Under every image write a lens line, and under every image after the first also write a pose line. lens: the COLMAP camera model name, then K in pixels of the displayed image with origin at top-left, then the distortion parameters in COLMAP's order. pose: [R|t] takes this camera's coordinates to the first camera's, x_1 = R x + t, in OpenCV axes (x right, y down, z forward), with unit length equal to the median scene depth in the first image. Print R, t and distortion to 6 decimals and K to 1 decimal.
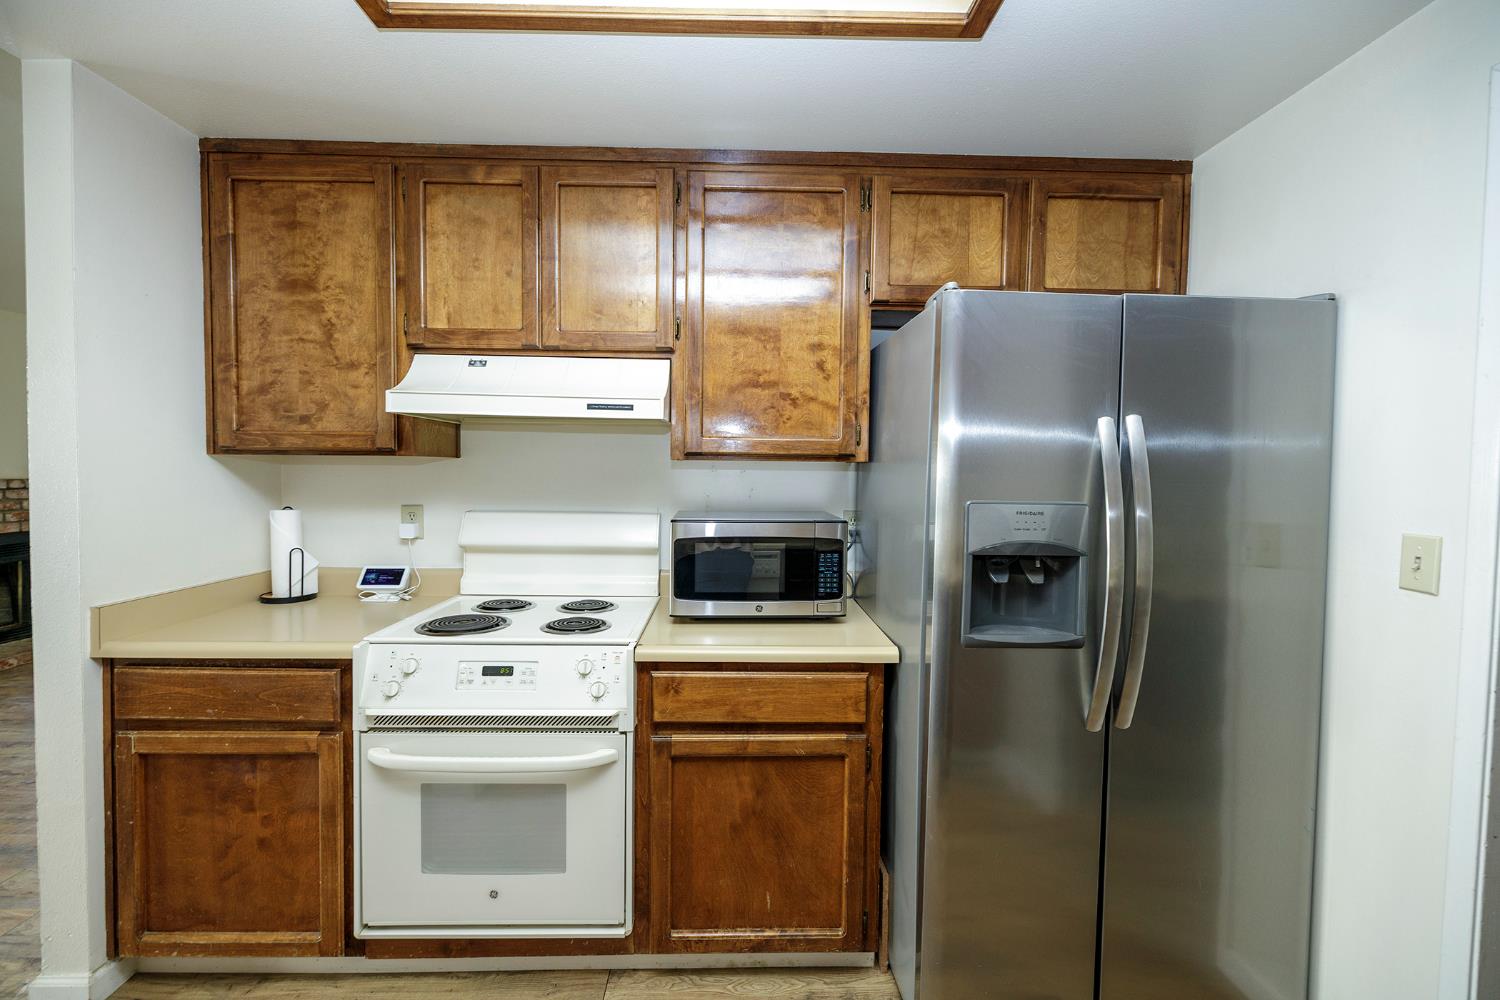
lens RADIAL K [[627.1, 0, 747.8], [0, 627.1, 493.2], [0, 0, 1]] dist [0.001283, -0.000634]
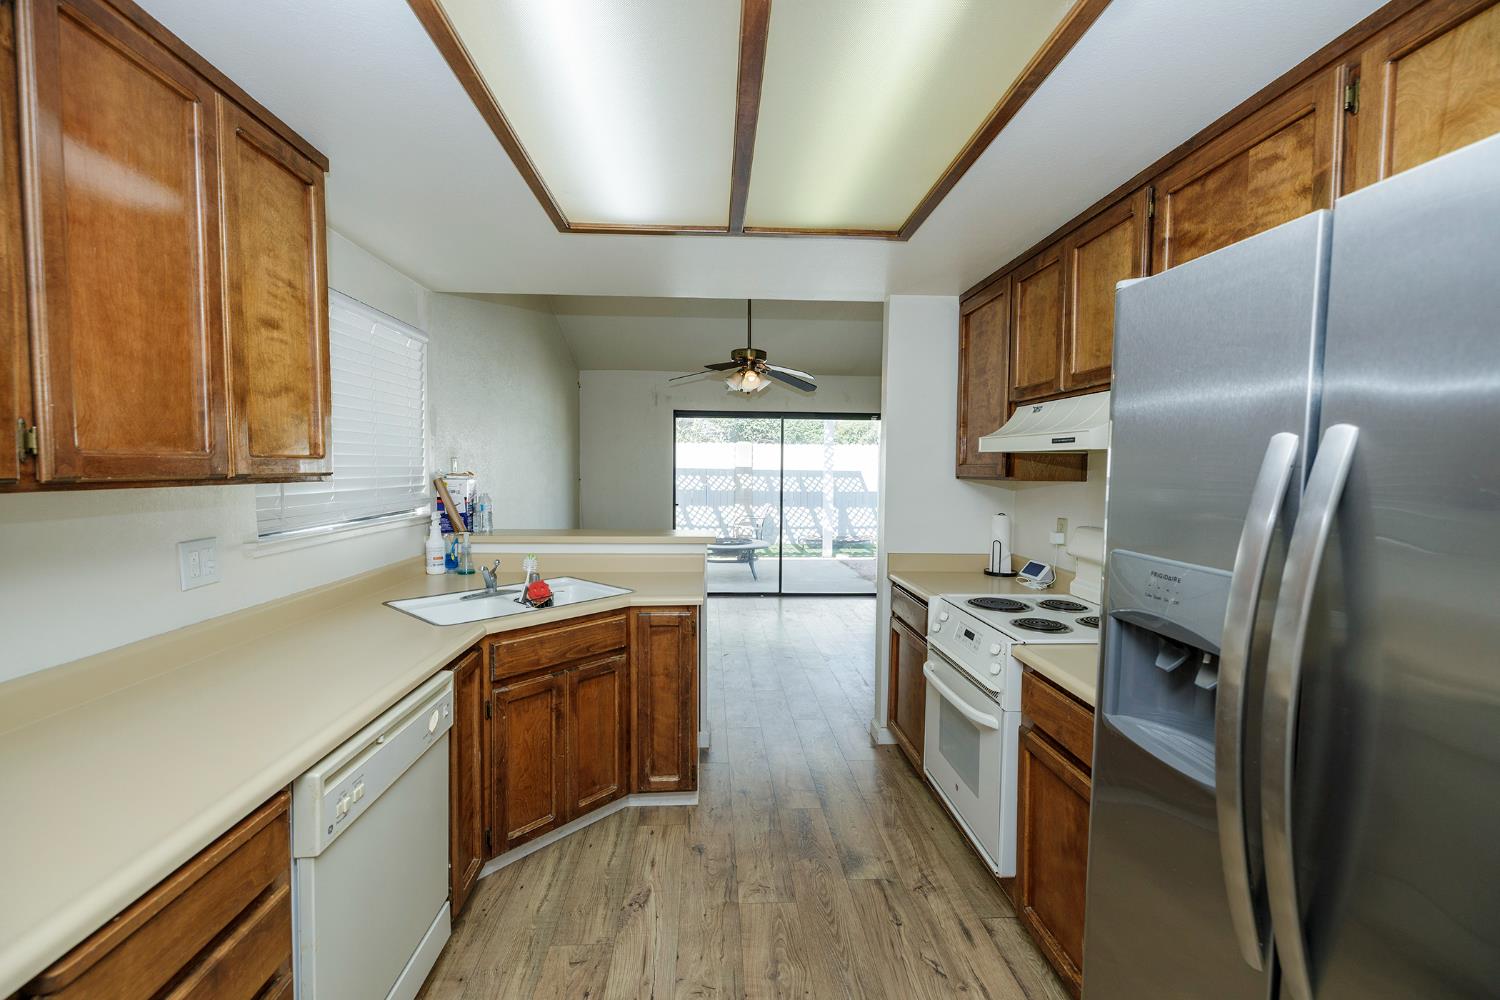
lens RADIAL K [[627.1, 0, 737.9], [0, 627.1, 506.6], [0, 0, 1]] dist [0.001283, -0.000634]
pose [[0.027311, 0.051663, -0.998291, 0.844679], [-0.048719, 0.997546, 0.050292, -0.044417], [0.998439, 0.047263, 0.029761, 0.362682]]
